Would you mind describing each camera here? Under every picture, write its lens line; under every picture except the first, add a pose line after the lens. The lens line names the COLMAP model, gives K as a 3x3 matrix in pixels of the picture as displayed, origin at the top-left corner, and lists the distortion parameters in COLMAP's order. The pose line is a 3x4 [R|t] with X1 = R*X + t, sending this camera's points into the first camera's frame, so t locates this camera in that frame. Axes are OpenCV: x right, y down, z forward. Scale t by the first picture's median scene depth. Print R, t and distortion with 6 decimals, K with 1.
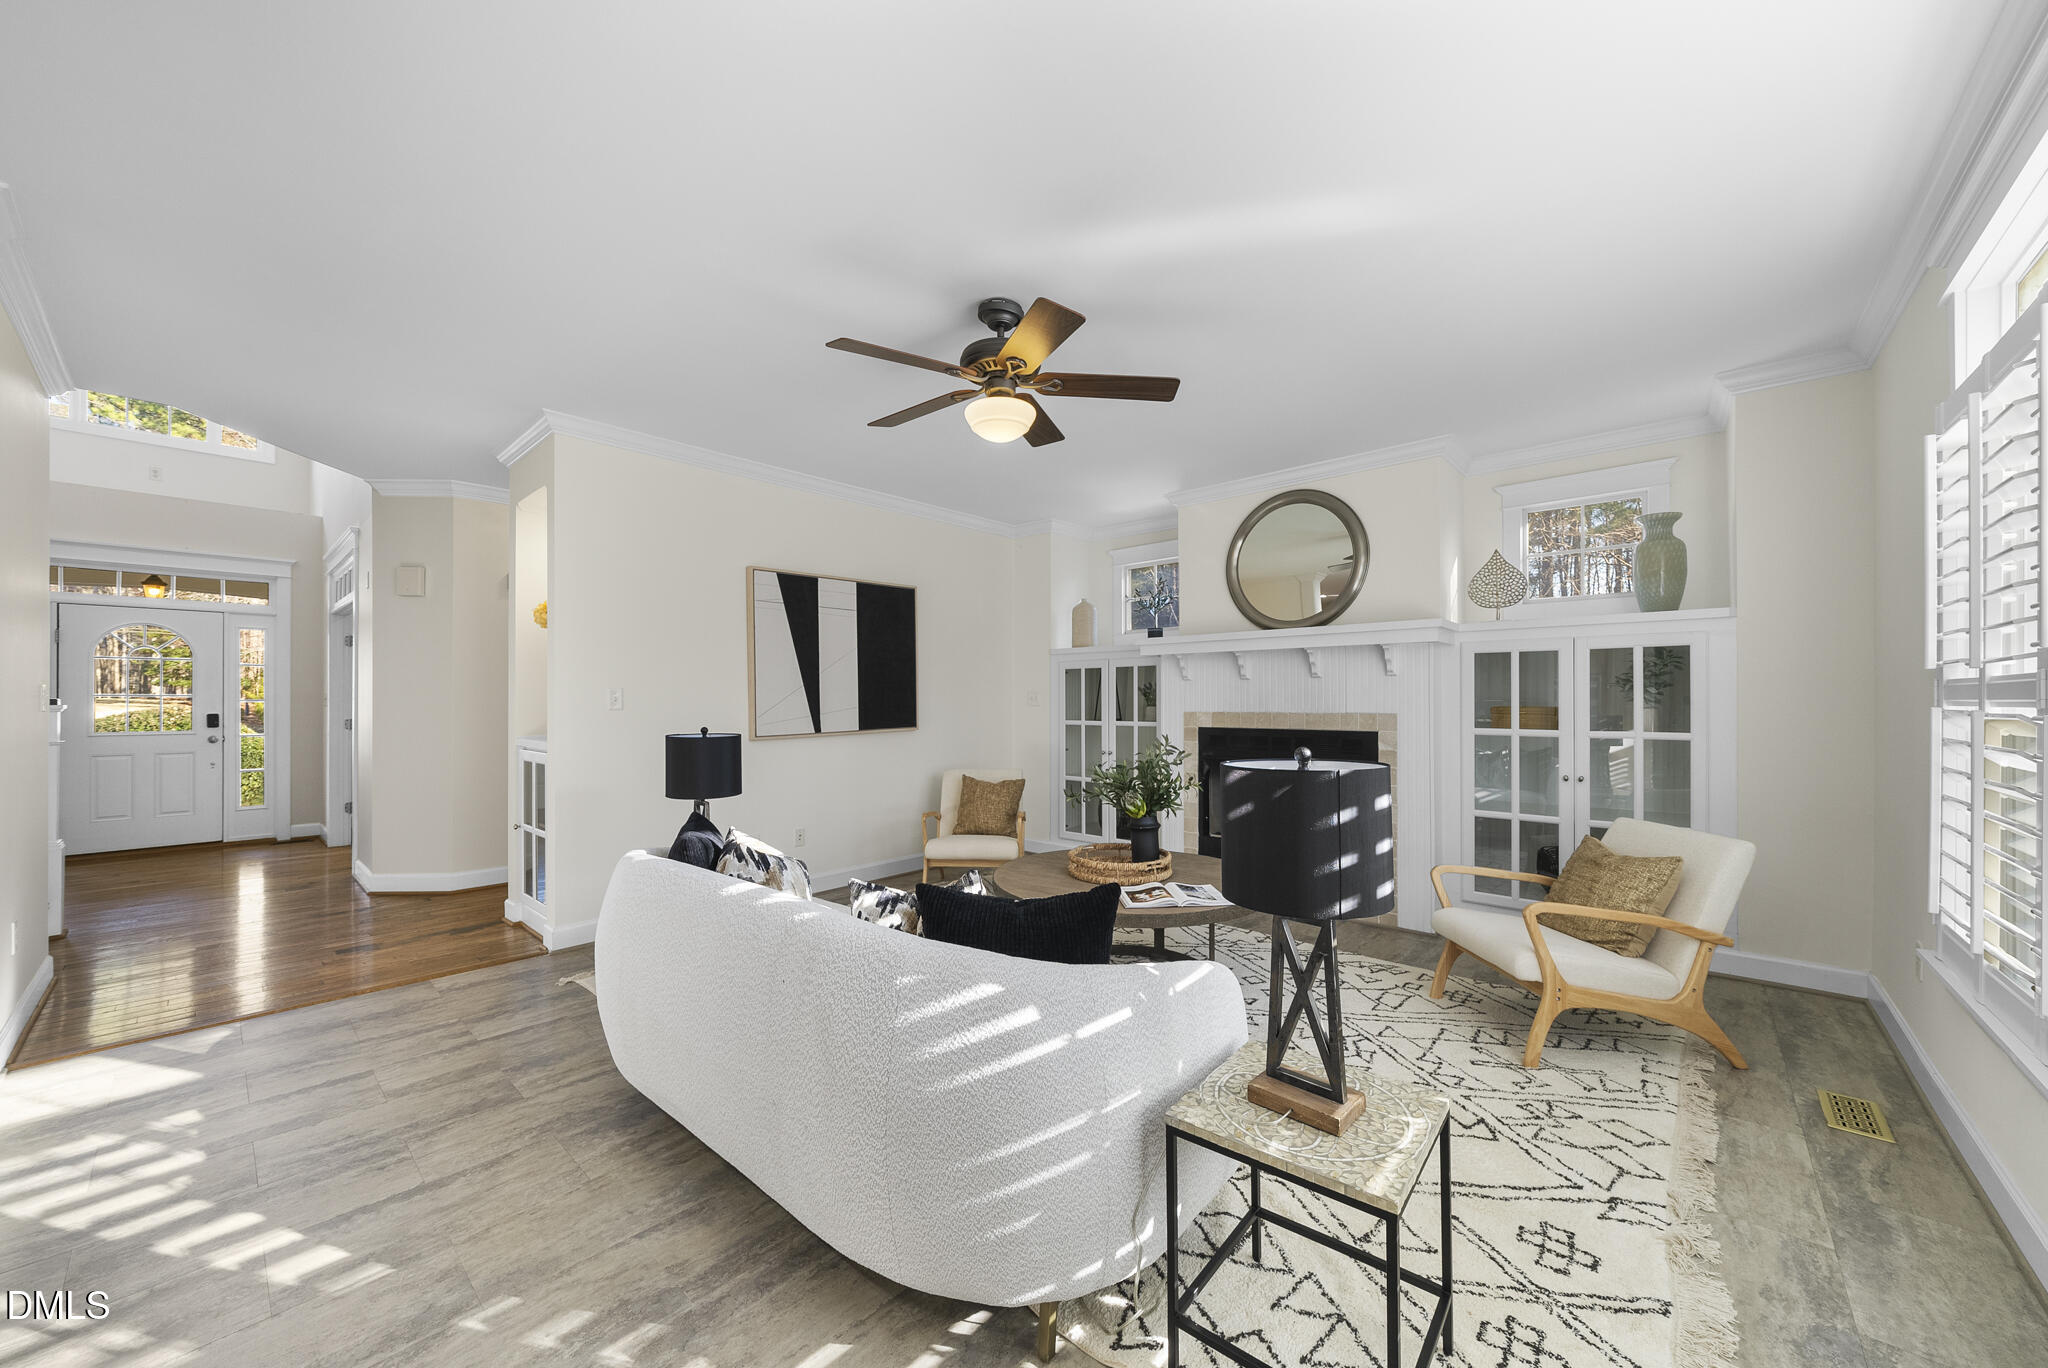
lens RADIAL K [[739.9, 0, 1015.9], [0, 739.9, 696.9], [0, 0, 1]] dist [-0.007691, 0.000668]
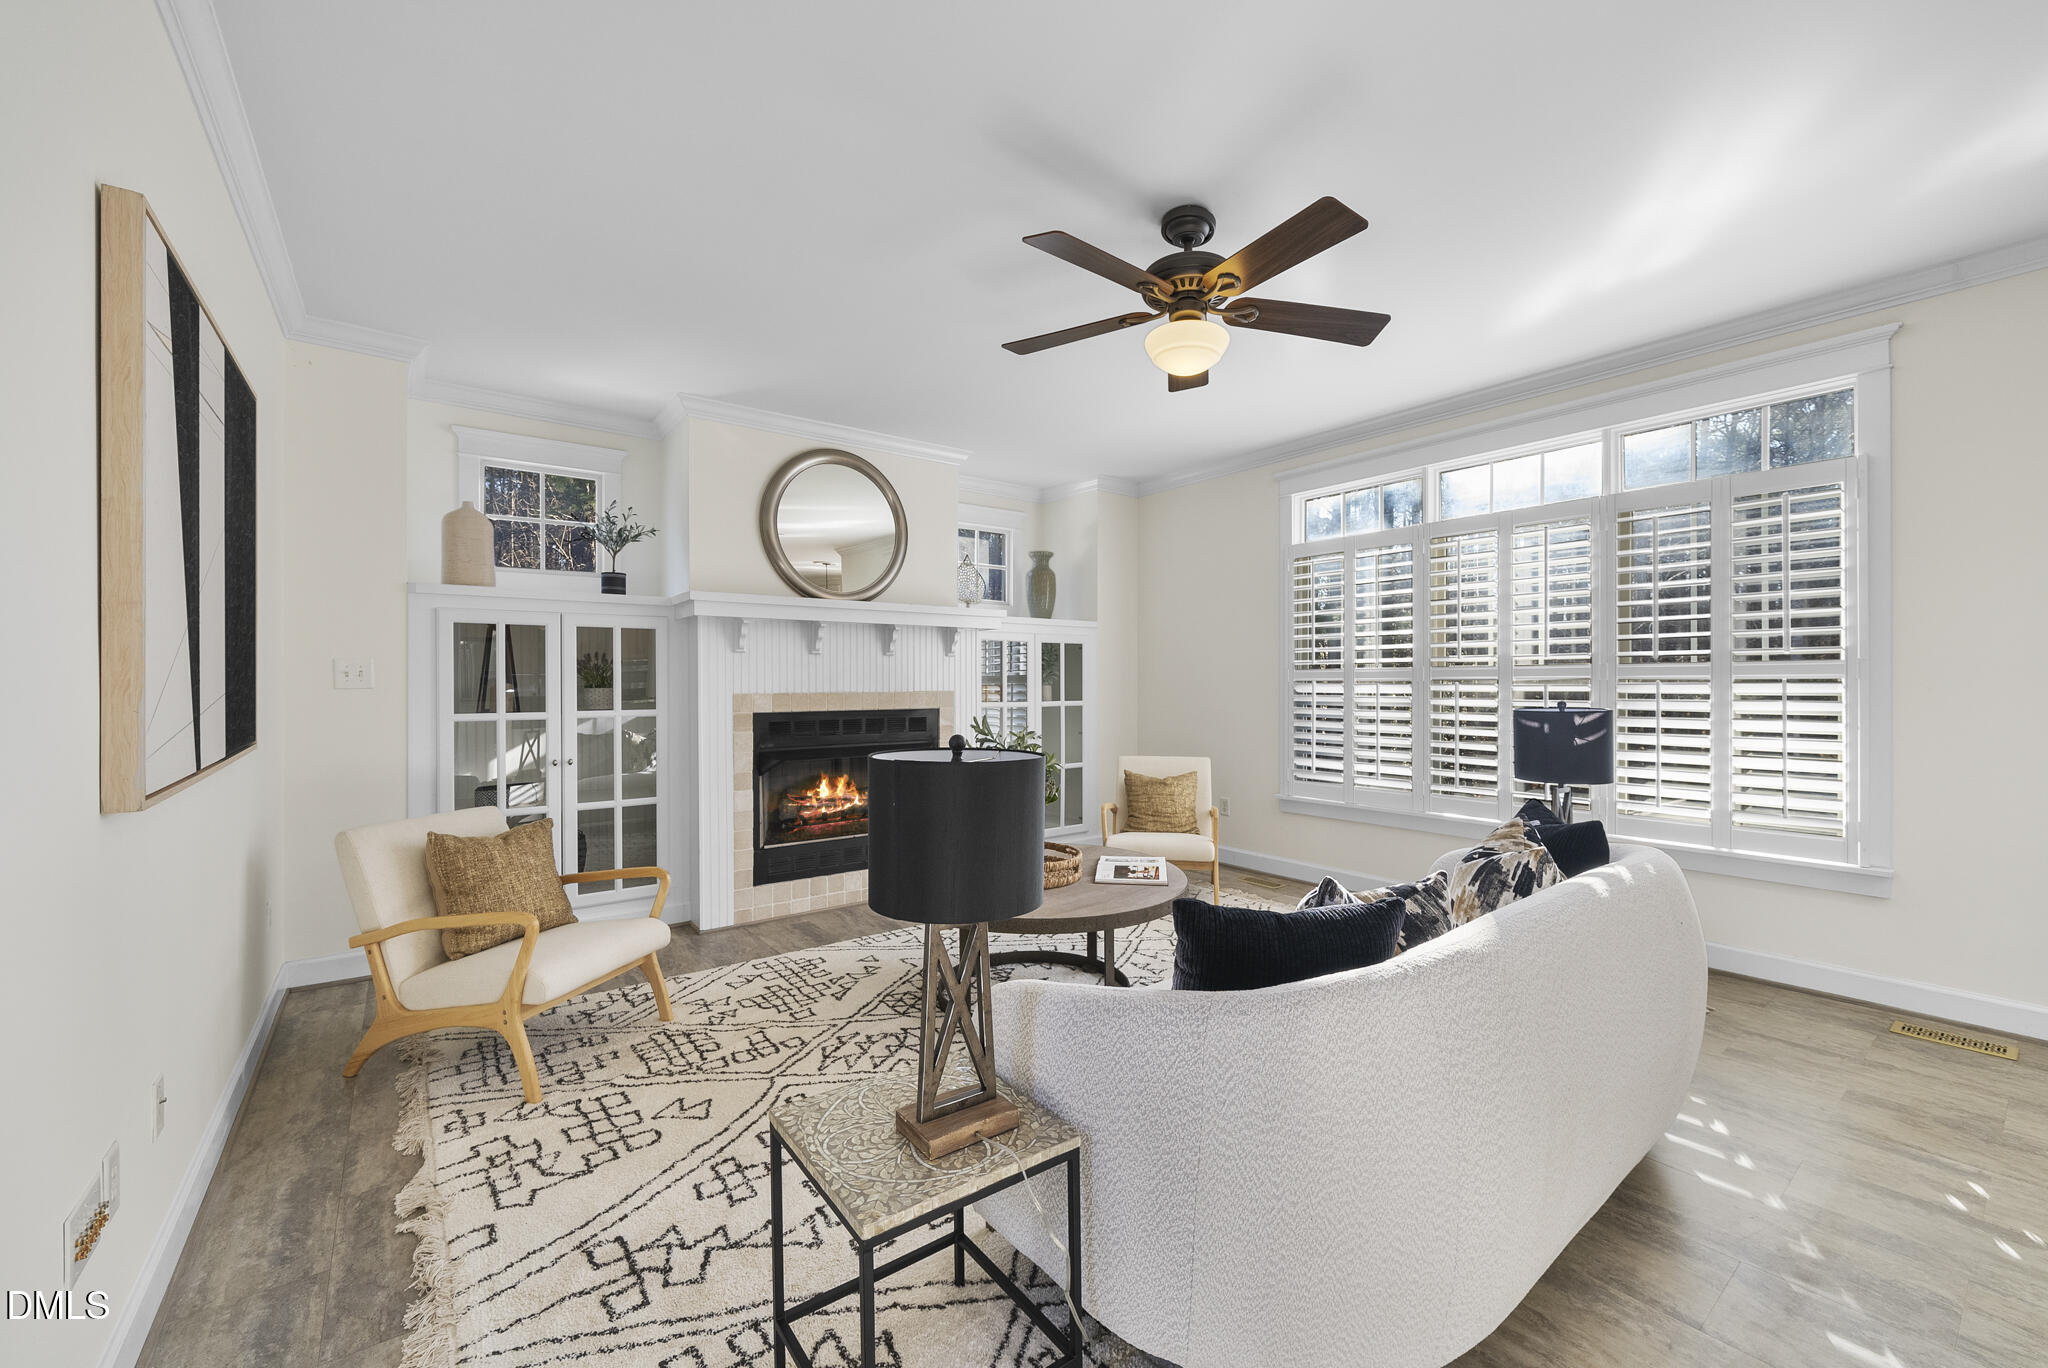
lens RADIAL K [[824.0, 0, 1022.5], [0, 824.0, 678.5], [0, 0, 1]] dist [-0.003194, 0.000159]
pose [[0.184592, 0.003218, 0.982810, -0.715381], [-0.004317, 0.999988, -0.002464, 0.007012], [-0.982806, -0.003788, 0.184603, 0.717426]]
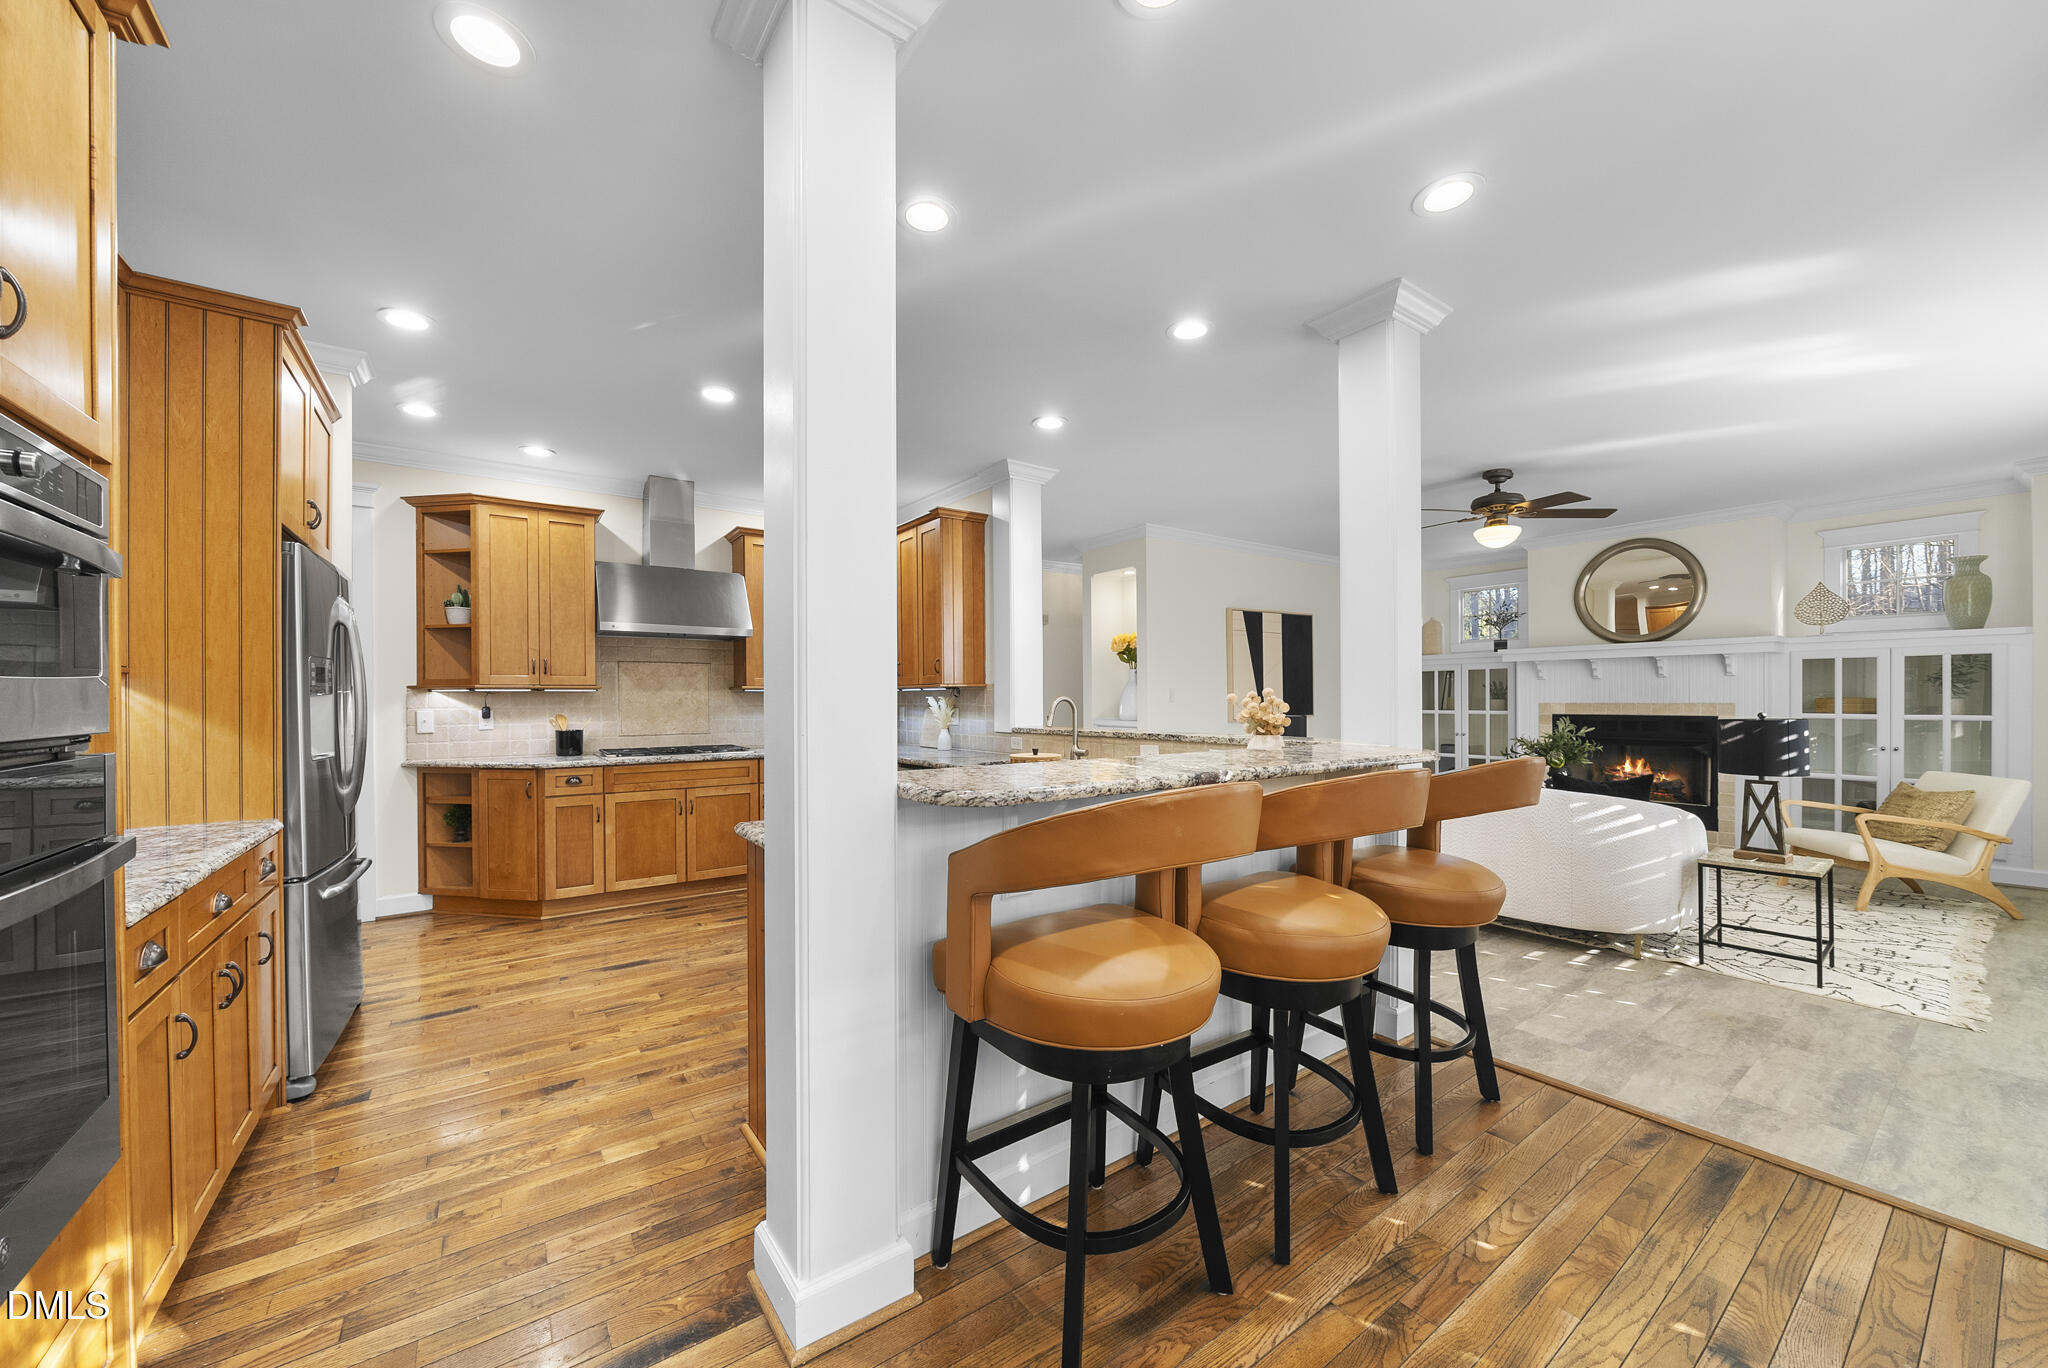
lens RADIAL K [[739.9, 0, 1015.0], [0, 739.9, 701.2], [0, 0, 1]] dist [-0.007691, 0.000668]
pose [[0.976218, -0.003427, -0.216764, -0.547007], [0.005881, 0.999926, 0.010680, -0.003585], [0.216711, -0.011701, 0.976166, -0.696595]]
